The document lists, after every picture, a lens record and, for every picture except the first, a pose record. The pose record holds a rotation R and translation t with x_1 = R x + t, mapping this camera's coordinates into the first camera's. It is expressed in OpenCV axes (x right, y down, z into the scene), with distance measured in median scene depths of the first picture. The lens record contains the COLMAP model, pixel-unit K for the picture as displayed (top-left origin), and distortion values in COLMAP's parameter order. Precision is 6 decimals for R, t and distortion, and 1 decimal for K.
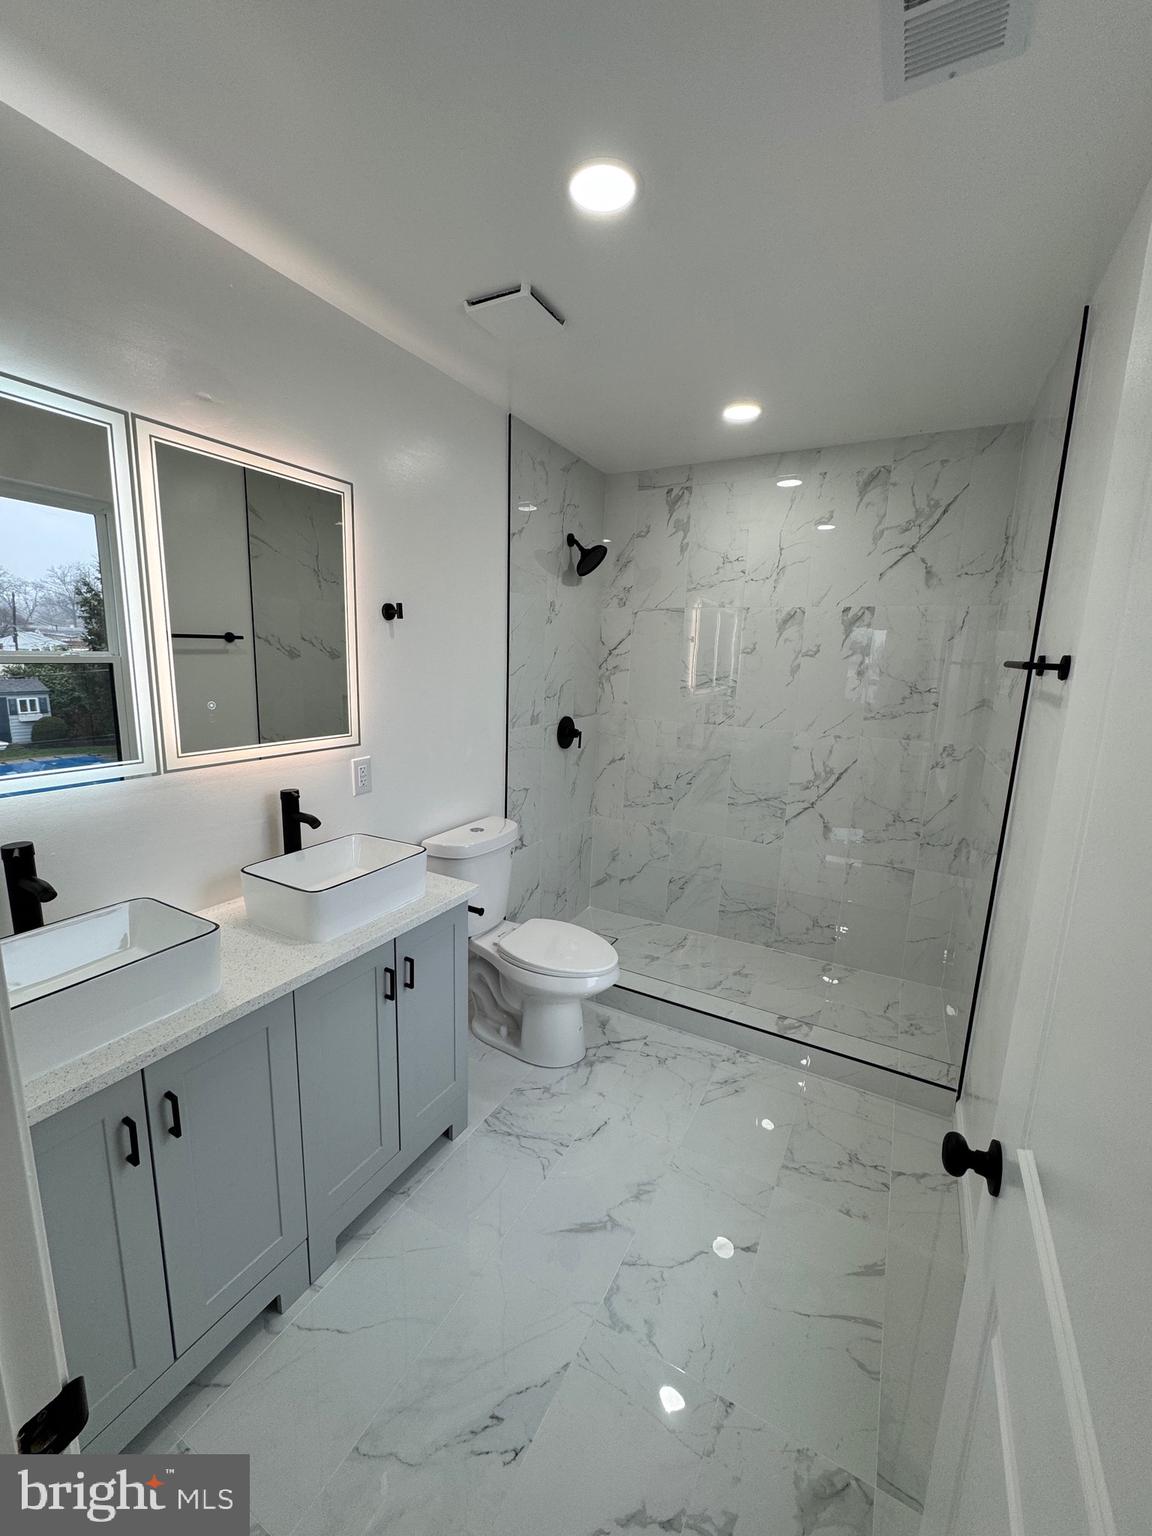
lens RADIAL K [[611.3, 0, 577.2], [0, 611.3, 767.7], [0, 0, 1]] dist [-0.002995, -0.000072]
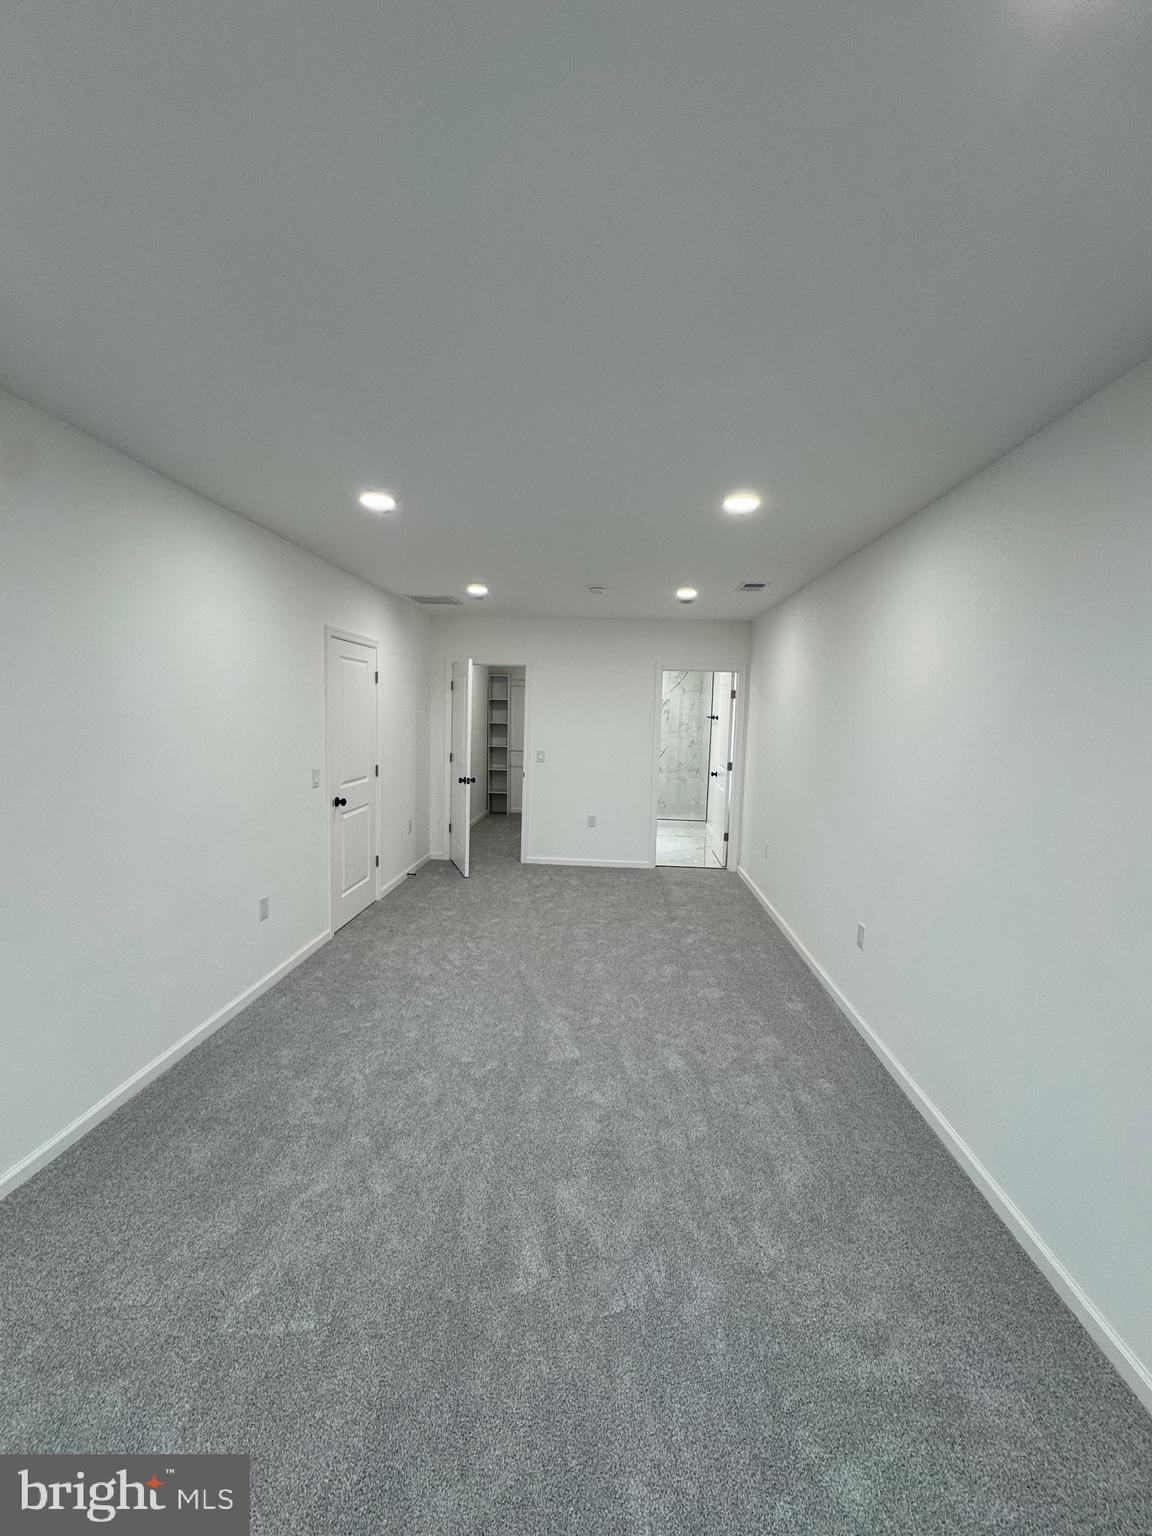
lens RADIAL K [[611.3, 0, 577.2], [0, 611.3, 767.7], [0, 0, 1]] dist [-0.002995, -0.000072]
pose [[0.907497, -0.047081, 0.417412, -1.203561], [0.080757, 0.994717, -0.063377, 0.239707], [-0.412223, 0.091224, 0.906504, -1.550676]]
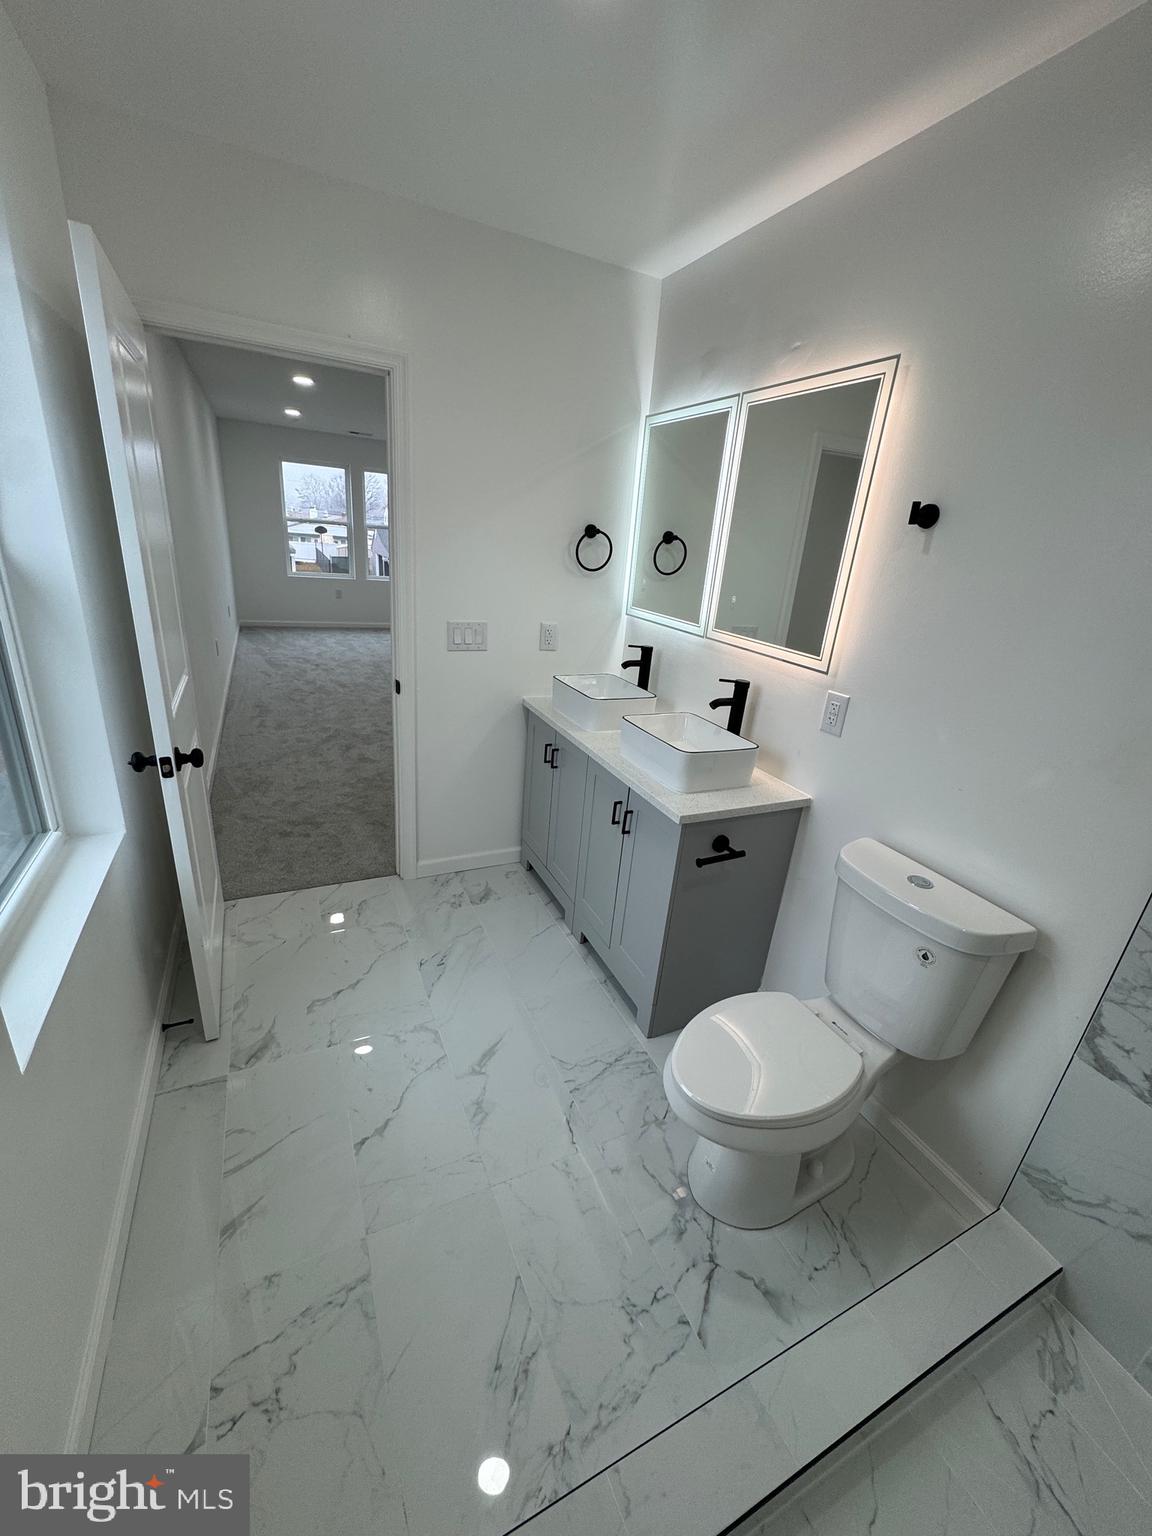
lens RADIAL K [[611.3, 0, 577.2], [0, 611.3, 767.7], [0, 0, 1]] dist [-0.002995, -0.000072]
pose [[-0.583268, 0.213426, -0.783740, 0.666151], [-0.246882, 0.872639, 0.421367, -0.231147], [0.773853, 0.439261, -0.456291, 1.336845]]
